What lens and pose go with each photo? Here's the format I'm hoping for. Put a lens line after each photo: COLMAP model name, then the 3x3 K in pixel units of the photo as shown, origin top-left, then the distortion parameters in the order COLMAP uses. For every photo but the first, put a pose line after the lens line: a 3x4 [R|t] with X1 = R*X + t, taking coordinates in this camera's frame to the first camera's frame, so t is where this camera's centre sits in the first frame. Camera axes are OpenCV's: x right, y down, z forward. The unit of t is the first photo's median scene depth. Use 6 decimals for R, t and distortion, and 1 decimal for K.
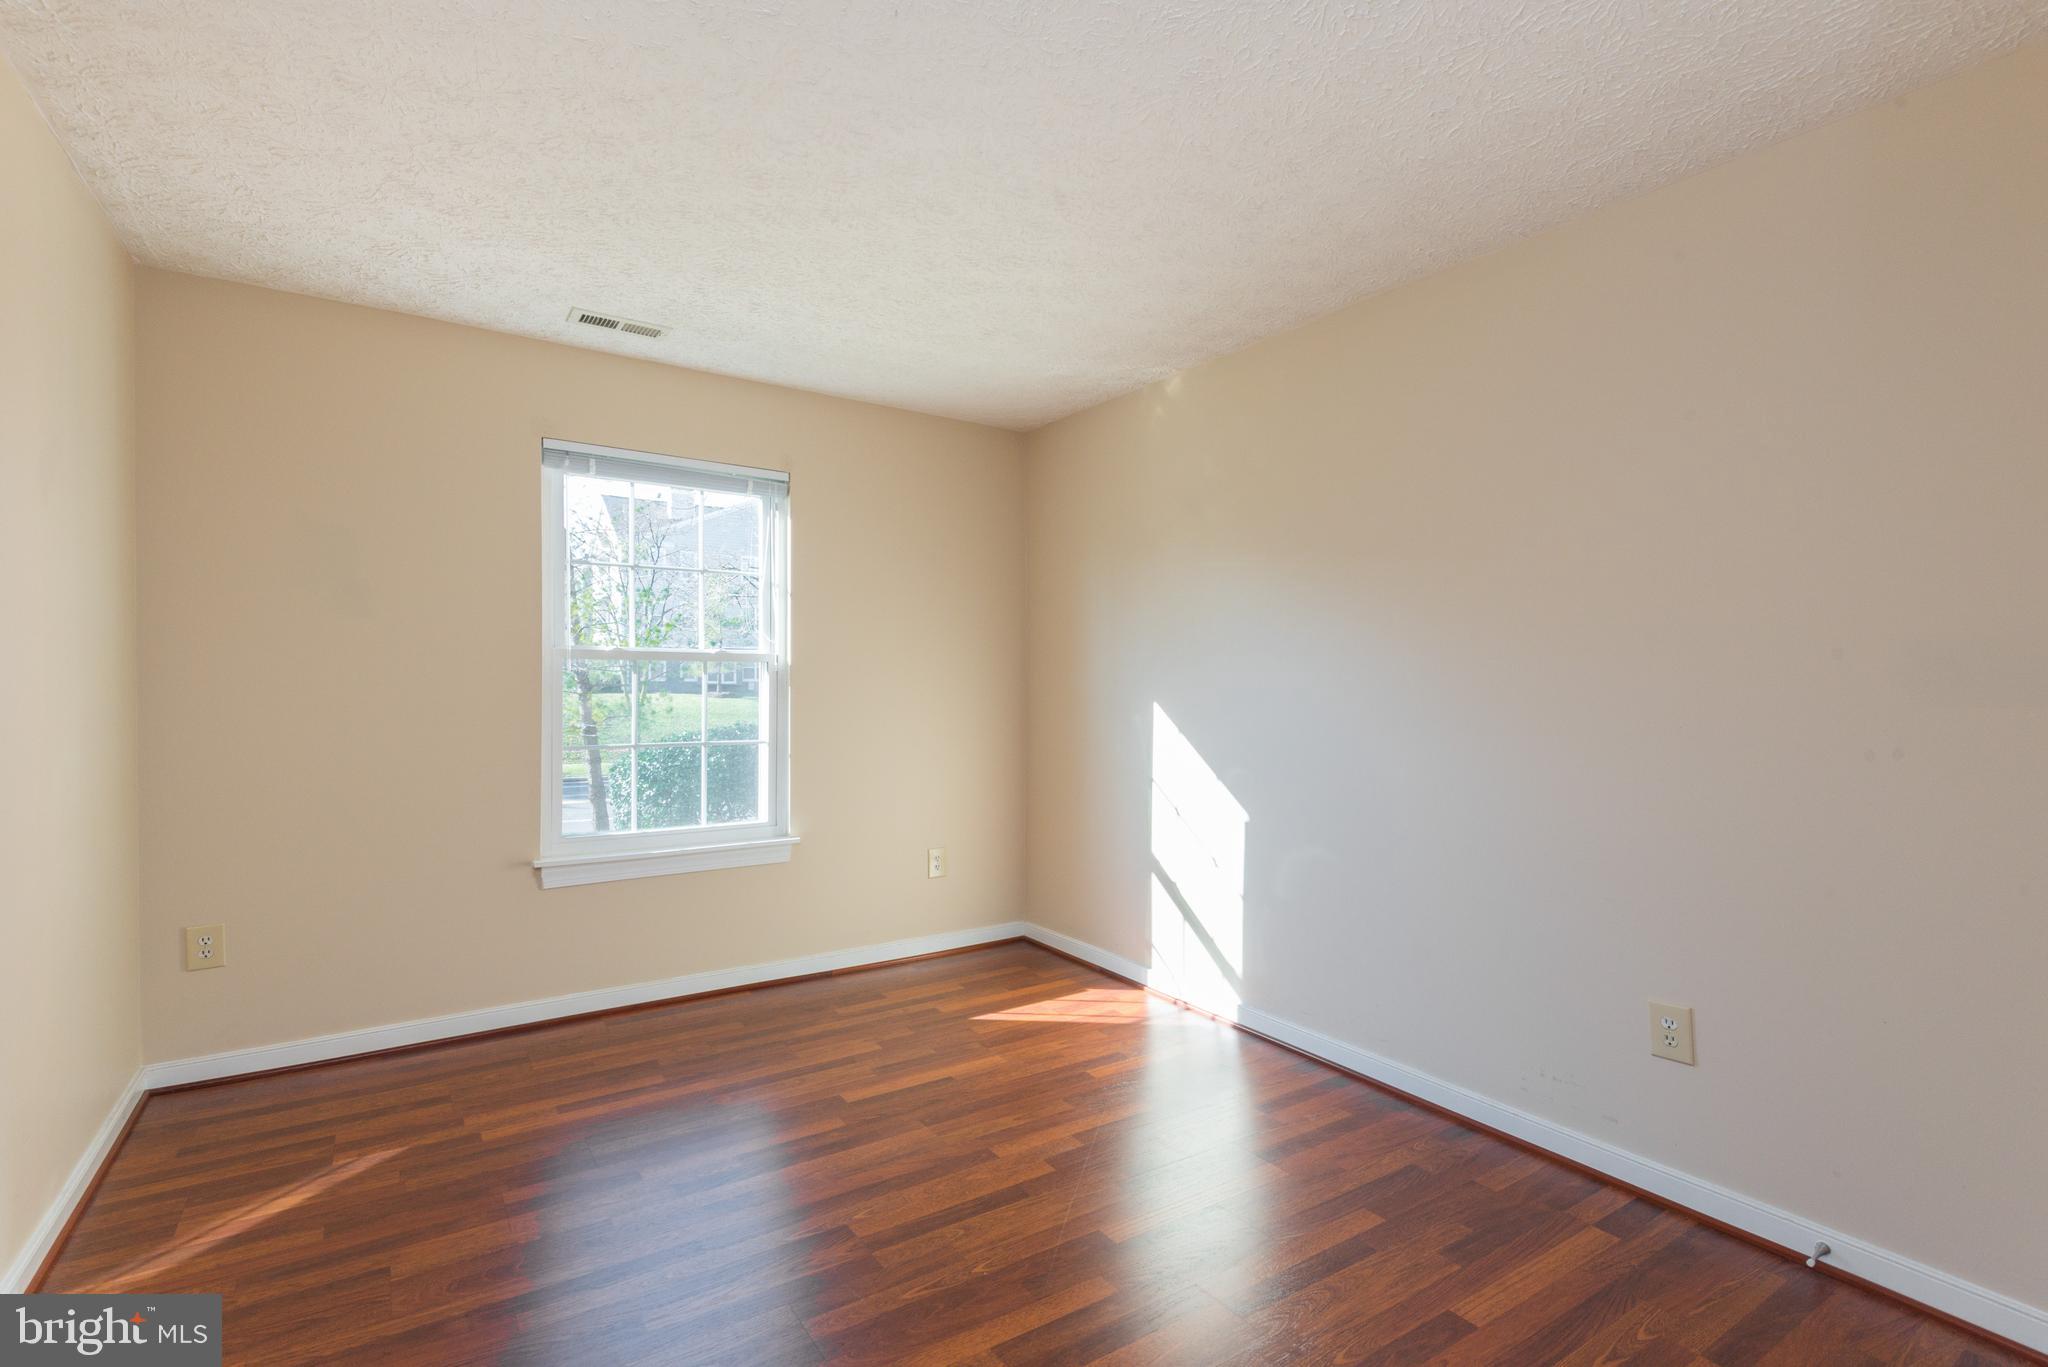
lens RADIAL K [[927.5, 0, 1013.0], [0, 927.5, 690.3], [0, 0, 1]] dist [0.034595, -0.001935]
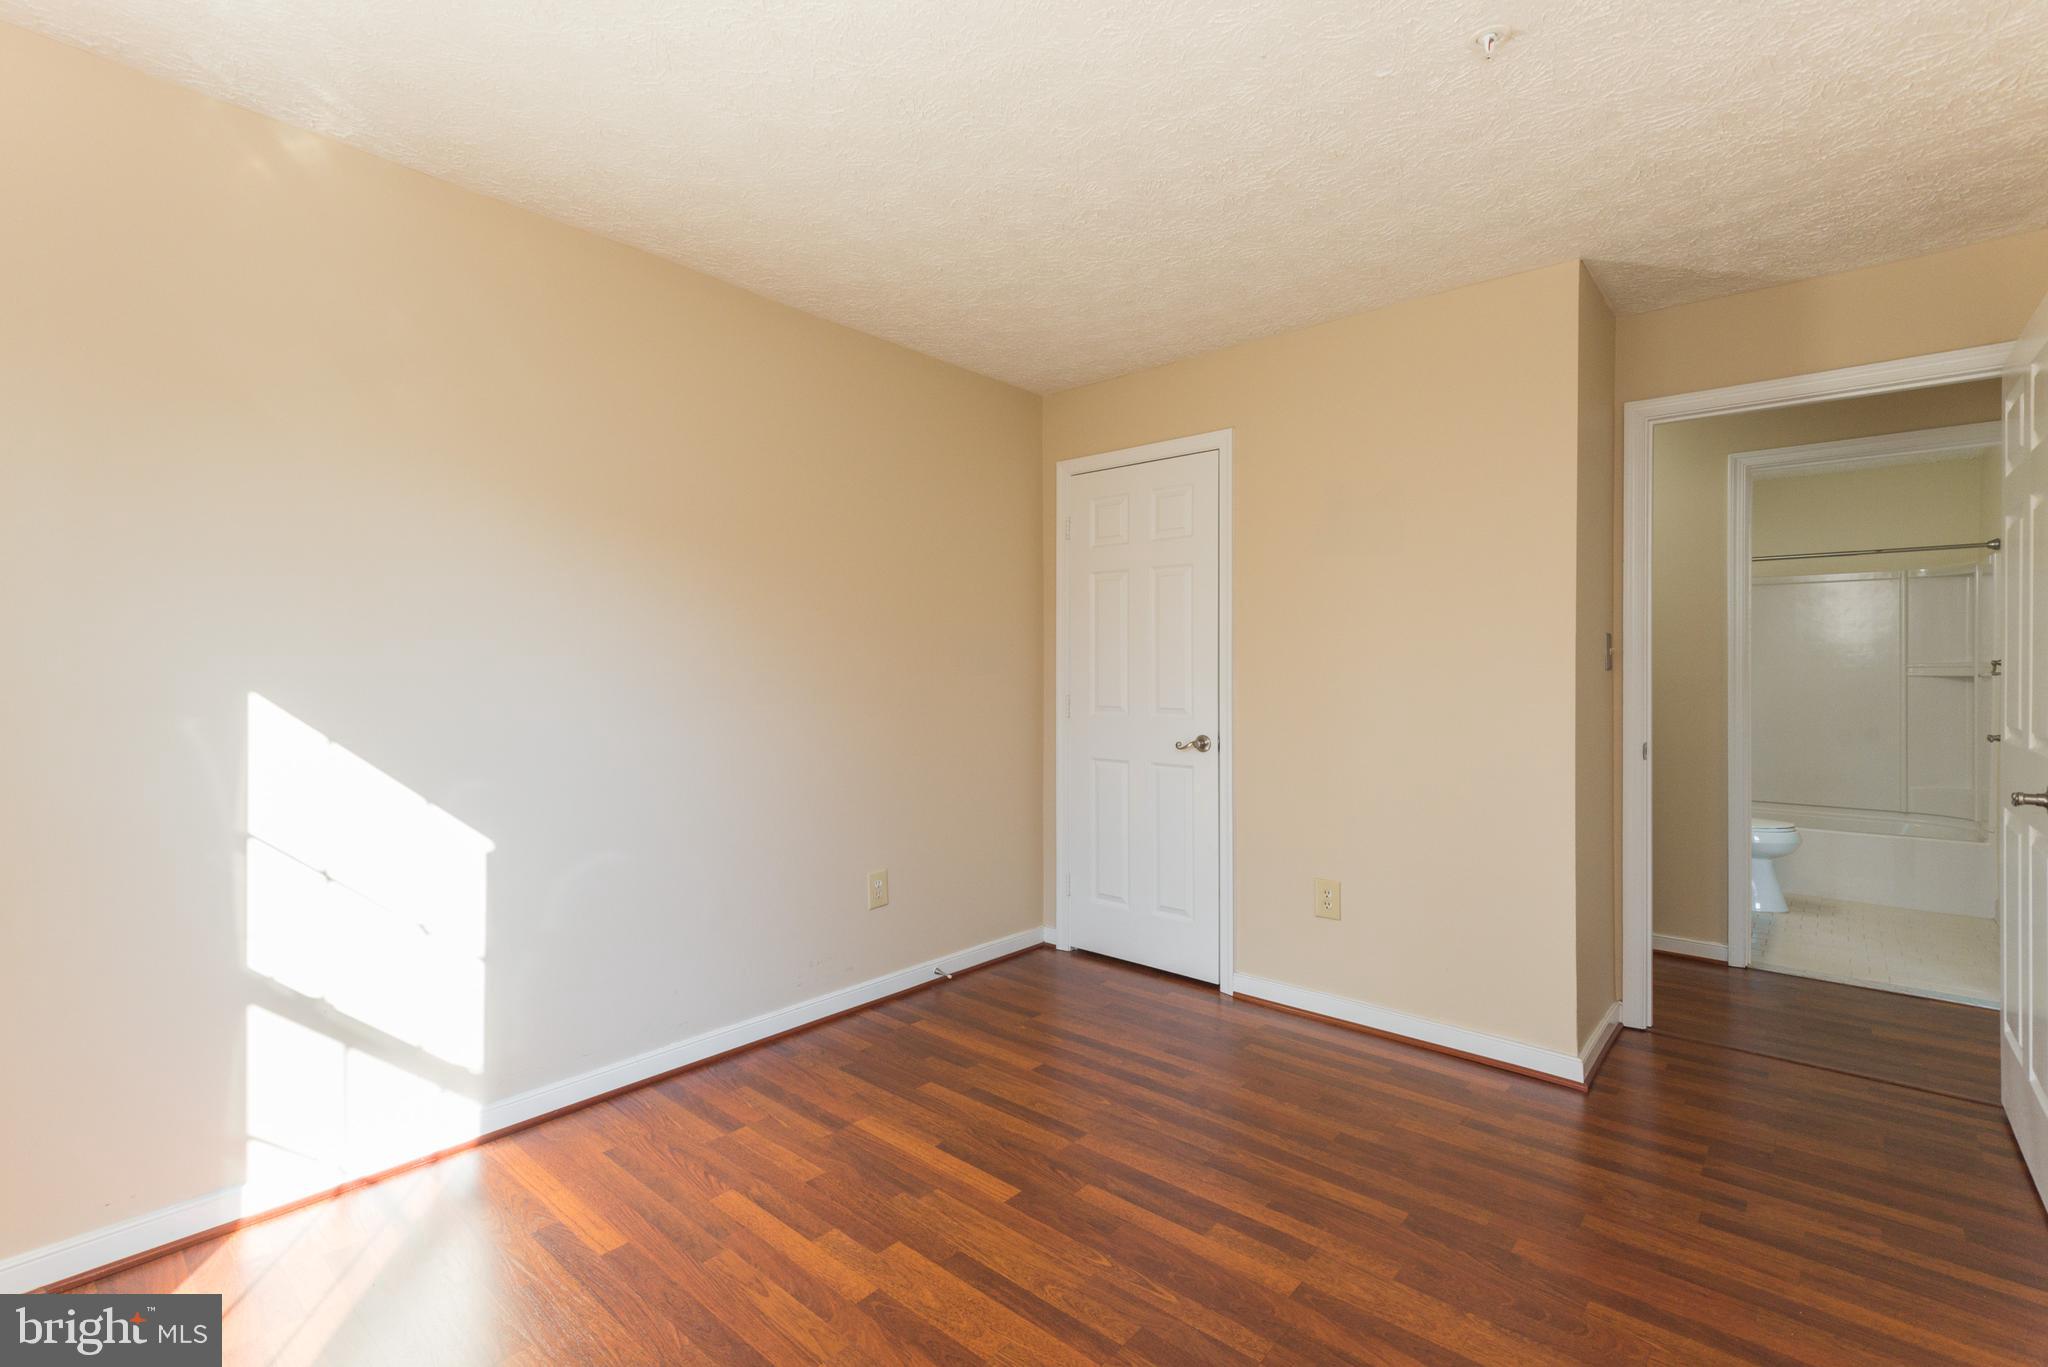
lens RADIAL K [[927.5, 0, 1017.0], [0, 927.5, 676.3], [0, 0, 1]] dist [0.034595, -0.001935]
pose [[-0.262182, -0.006988, 0.964993, -0.706544], [-0.006149, 0.999966, 0.005570, -0.004005], [-0.964999, -0.004473, -0.262216, 0.991471]]
